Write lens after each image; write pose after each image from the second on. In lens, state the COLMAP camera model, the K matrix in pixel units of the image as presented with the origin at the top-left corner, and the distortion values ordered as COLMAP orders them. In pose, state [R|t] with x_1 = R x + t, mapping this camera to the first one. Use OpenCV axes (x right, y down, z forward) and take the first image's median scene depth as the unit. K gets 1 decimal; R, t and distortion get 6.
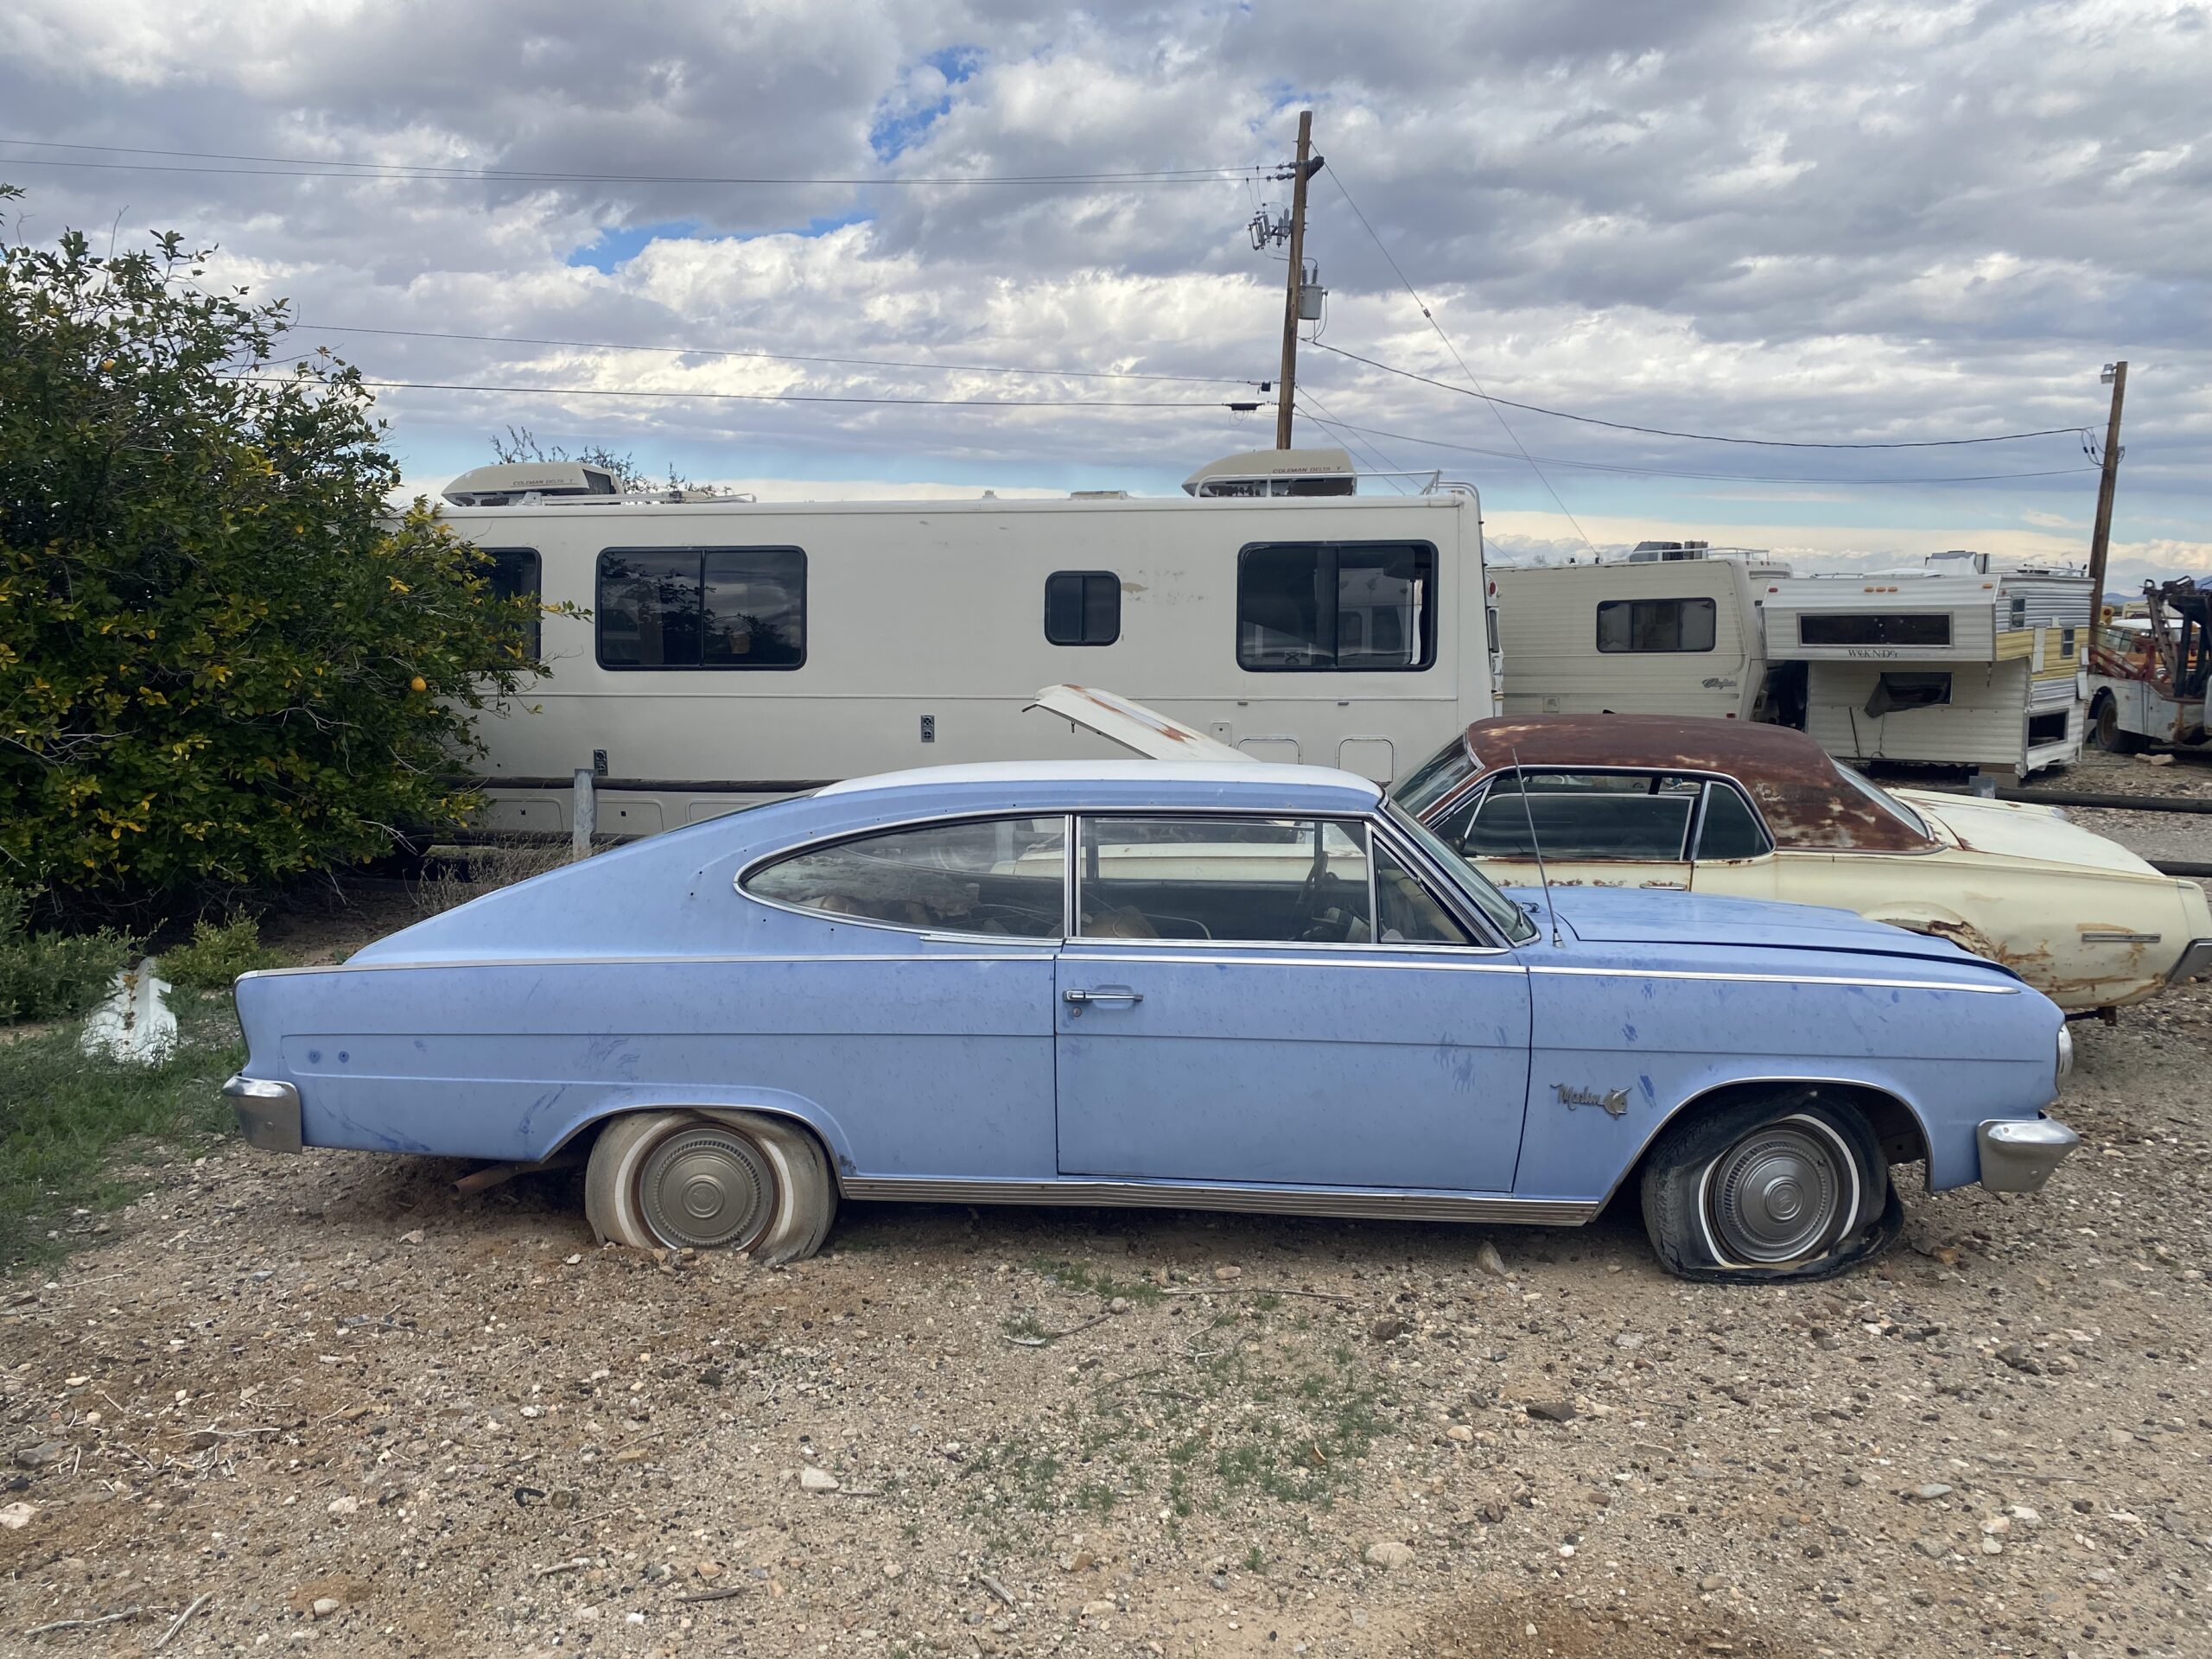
lens RADIAL K [[1663.9, 0, 1106.0], [0, 1663.9, 829.5], [0, 0, 1]] dist [0.008971, 0.000811]
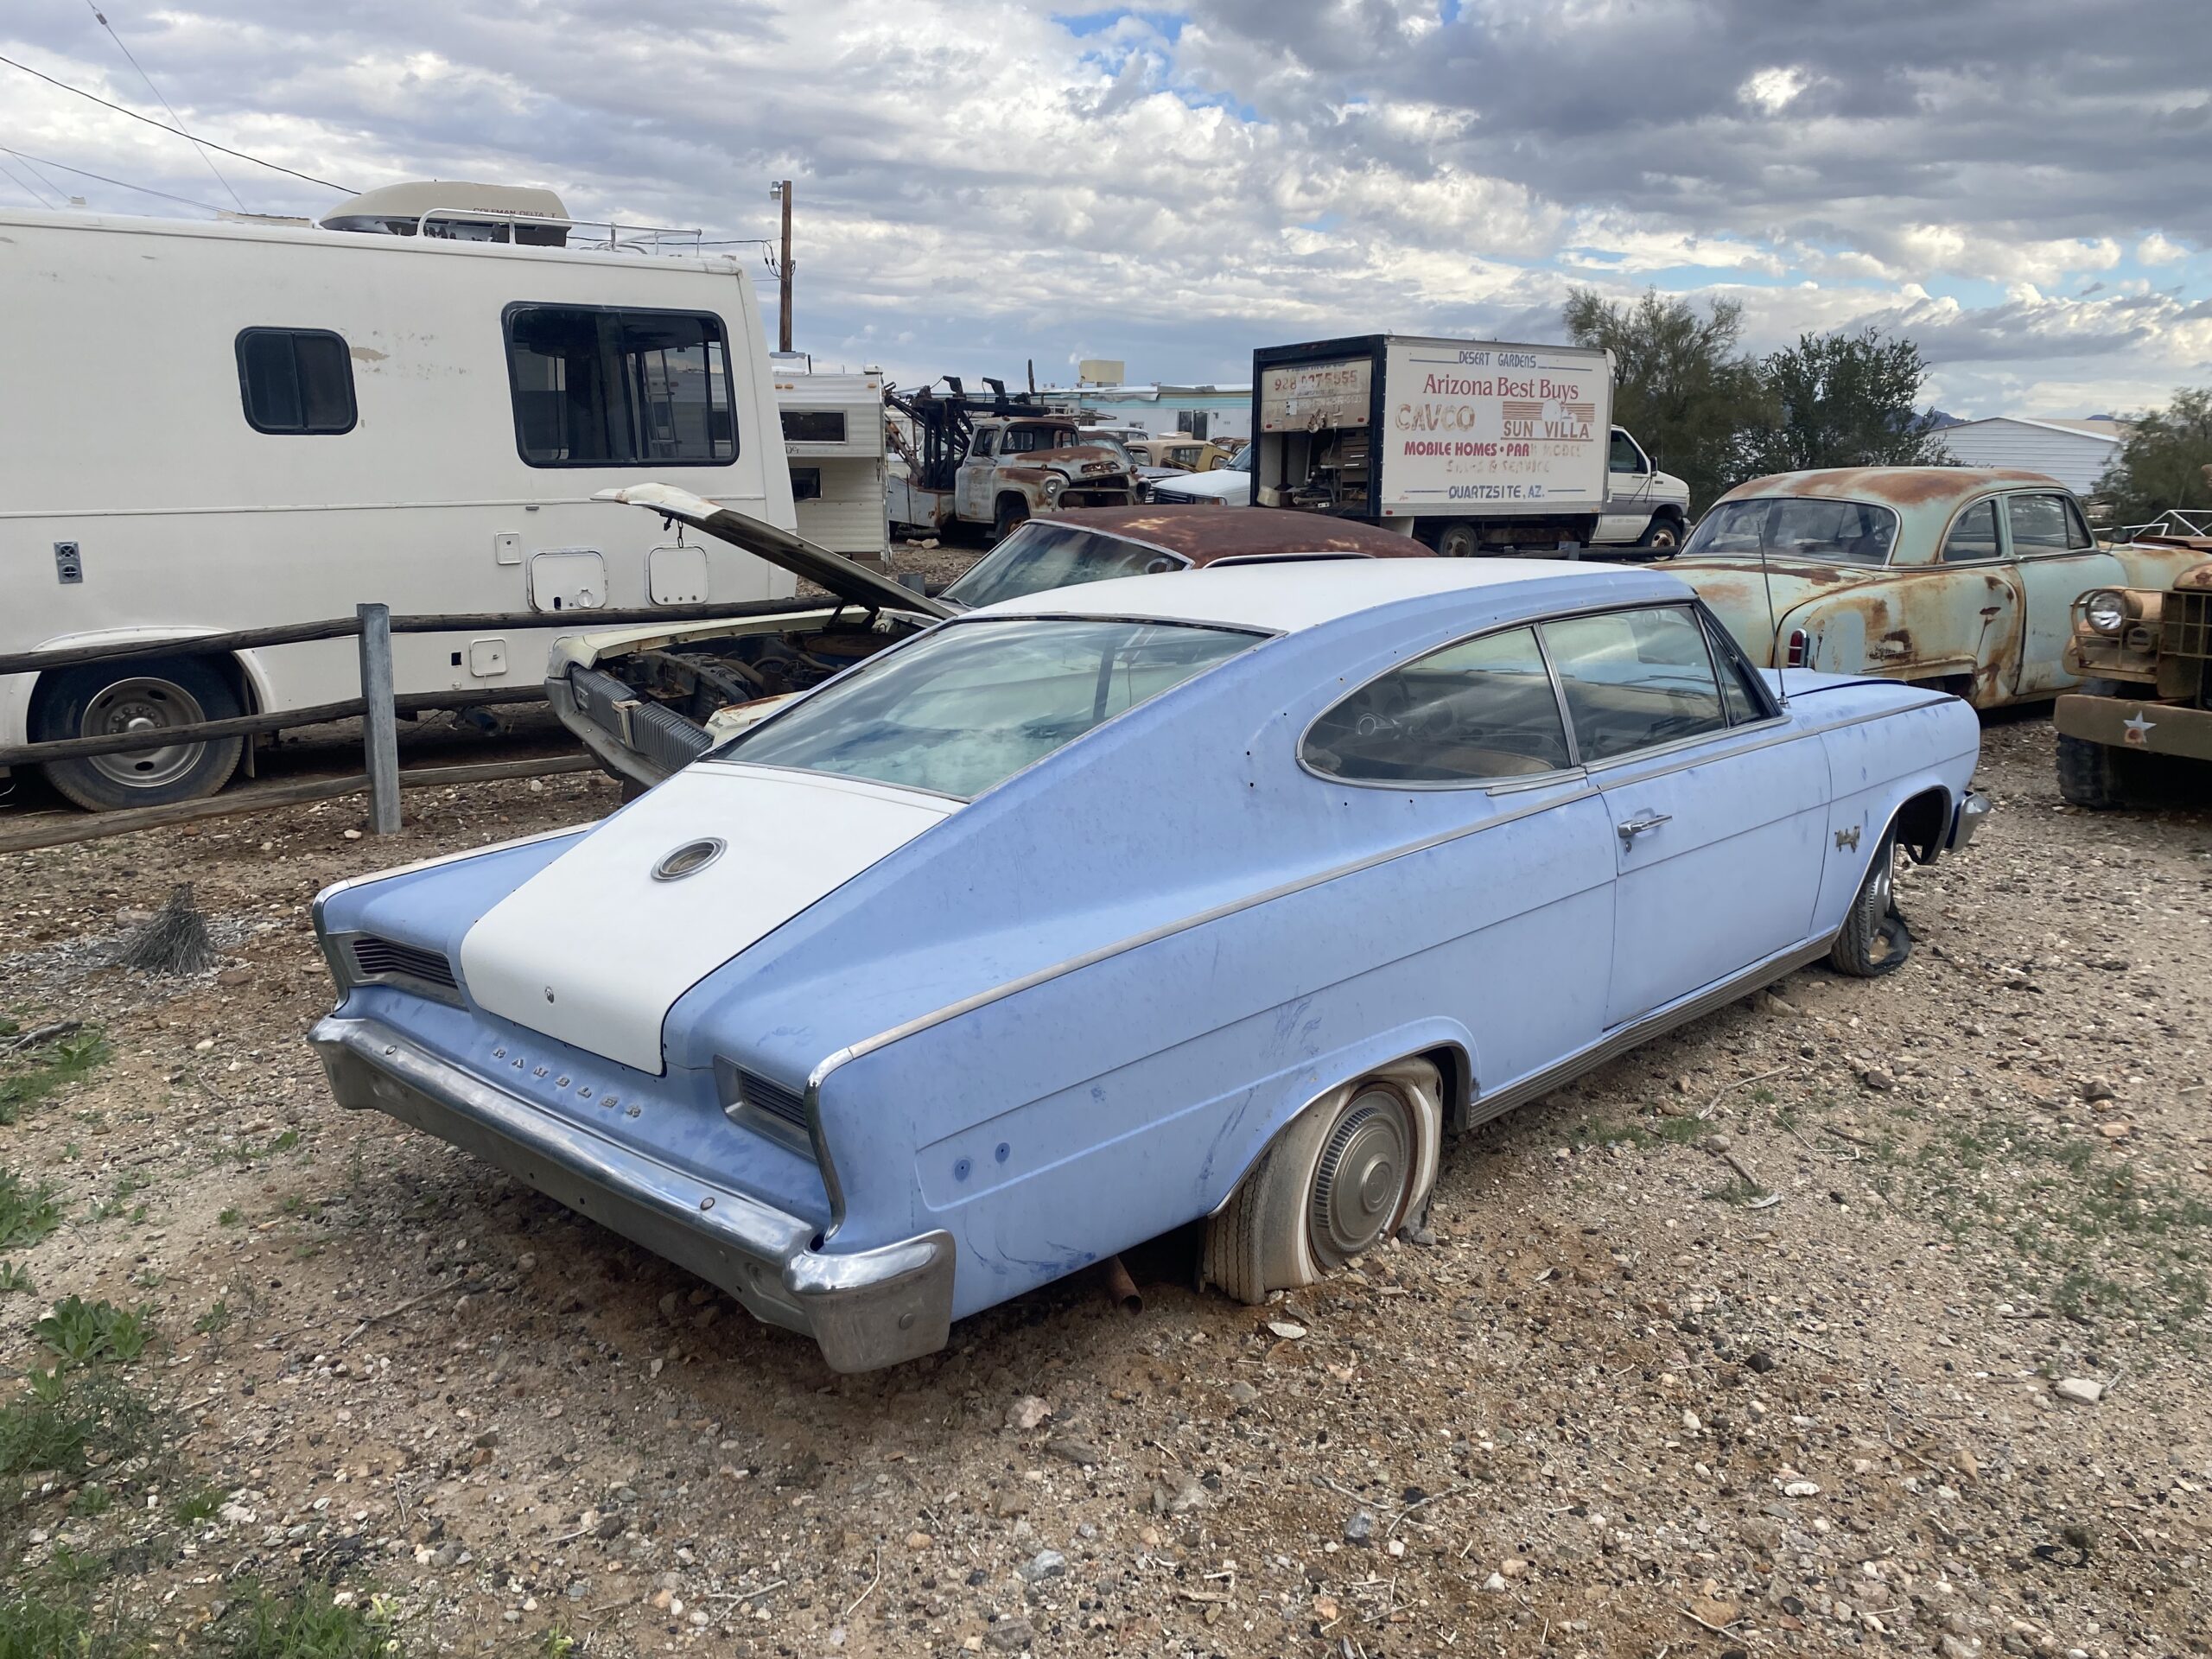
lens RADIAL K [[1692.4, 0, 1046.5], [0, 1692.4, 829.2], [0, 0, 1]] dist [-0.009602, -0.000541]
pose [[0.665208, -0.164959, 0.728208, -0.201357], [0.083379, 0.985601, 0.147101, -0.012484], [-0.741988, -0.037135, 0.669383, 0.147106]]
